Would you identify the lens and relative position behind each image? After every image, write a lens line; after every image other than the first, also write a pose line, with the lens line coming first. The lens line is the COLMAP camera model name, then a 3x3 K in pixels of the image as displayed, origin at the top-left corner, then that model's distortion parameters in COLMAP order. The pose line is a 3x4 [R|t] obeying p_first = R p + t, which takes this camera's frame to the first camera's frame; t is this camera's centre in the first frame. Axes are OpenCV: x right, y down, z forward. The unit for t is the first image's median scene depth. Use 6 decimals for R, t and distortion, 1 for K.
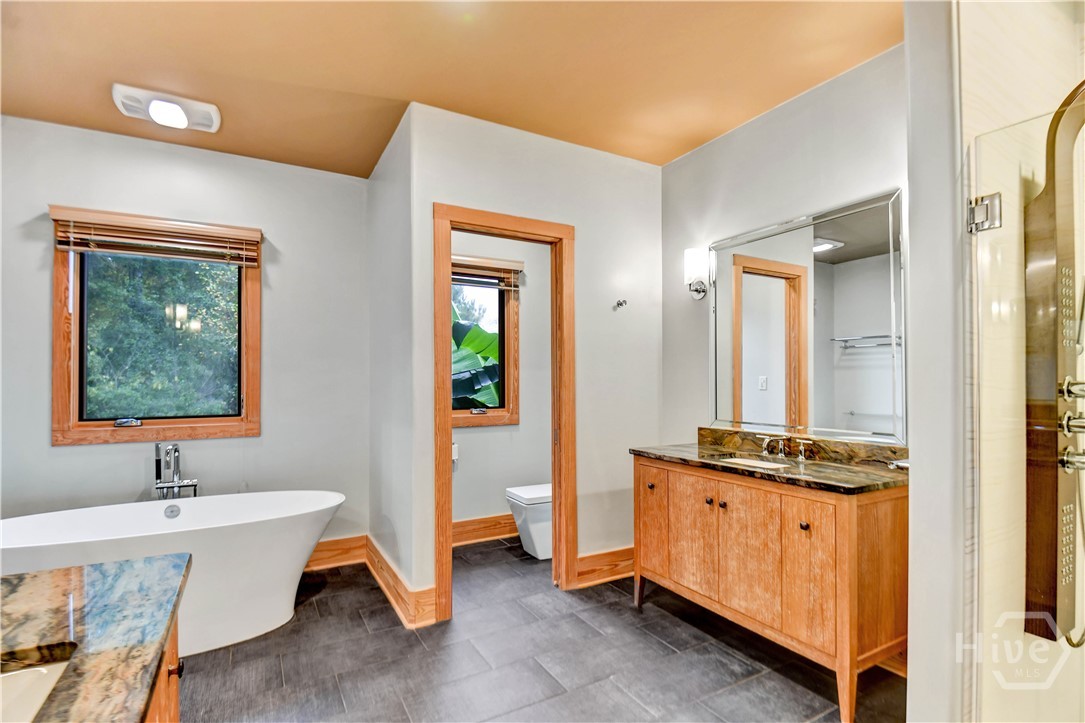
lens RADIAL K [[520.1, 0, 540.4], [0, 520.1, 376.5], [0, 0, 1]] dist [0.030849, -0.033561]
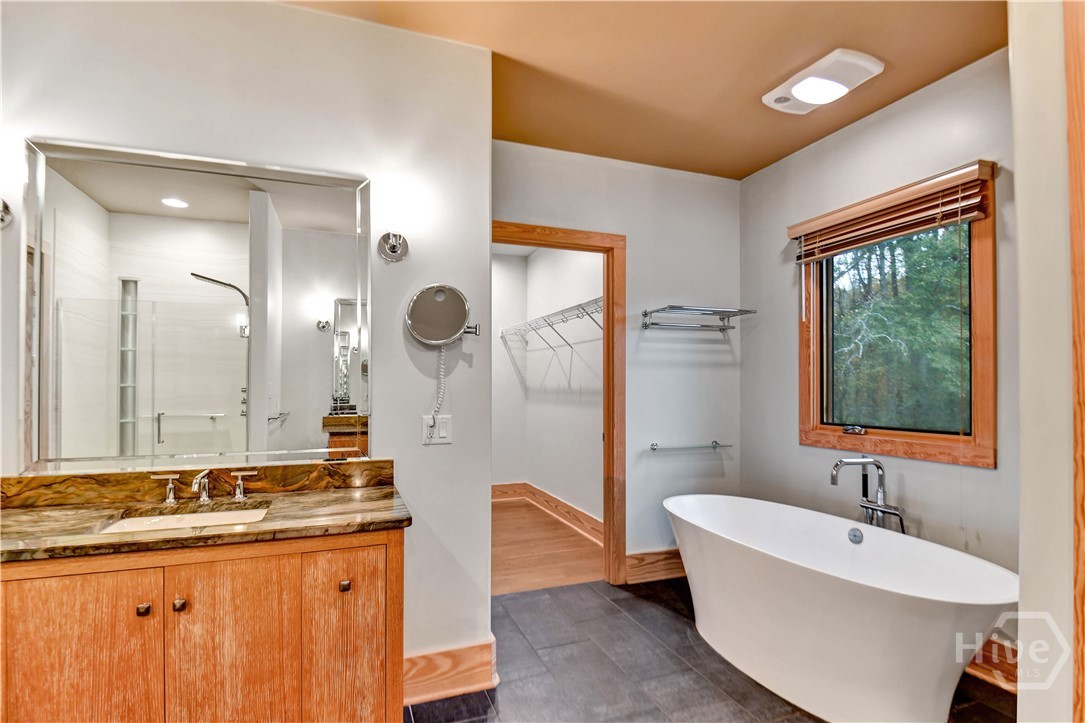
lens RADIAL K [[514.7, 0, 528.6], [0, 514.7, 379.4], [0, 0, 1]] dist [0.019948, -0.021008]
pose [[-0.164567, -0.008150, -0.986332, 0.222467], [0.008364, 0.999918, -0.009658, 0.001876], [0.986330, -0.009839, -0.164486, 0.580069]]
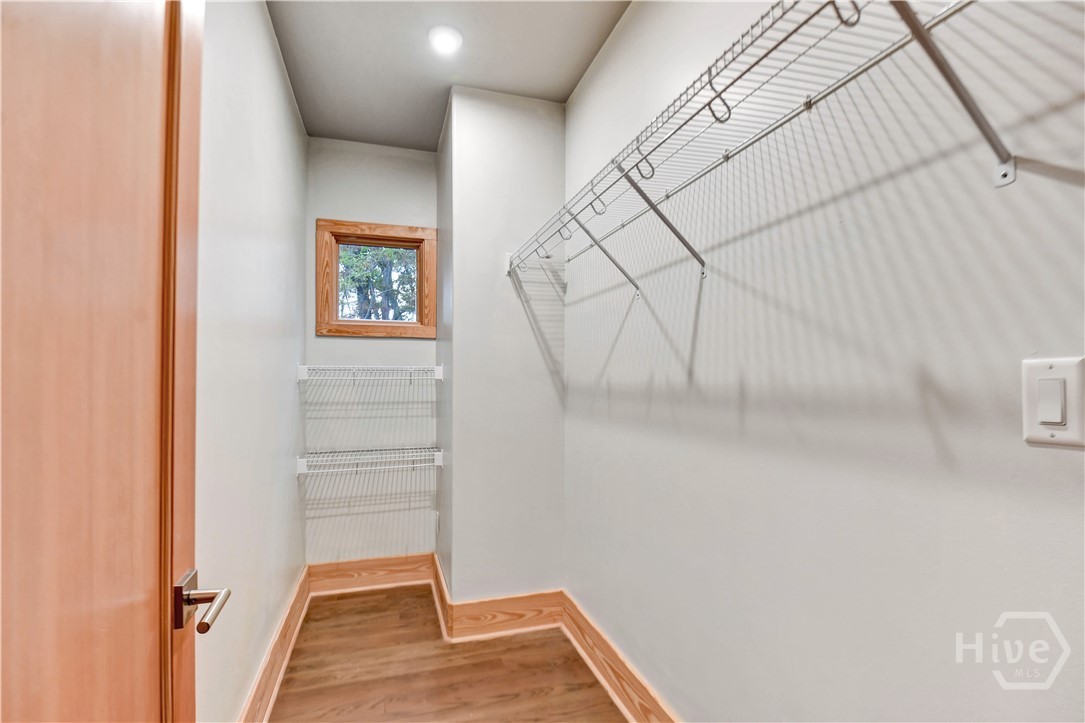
lens RADIAL K [[520.1, 0, 540.4], [0, 520.1, 376.5], [0, 0, 1]] dist [0.030849, -0.033561]
pose [[-0.206086, -0.004622, -0.978523, -0.859039], [0.007987, 0.999948, -0.006405, 0.006435], [0.978501, -0.009136, -0.206038, 0.388125]]
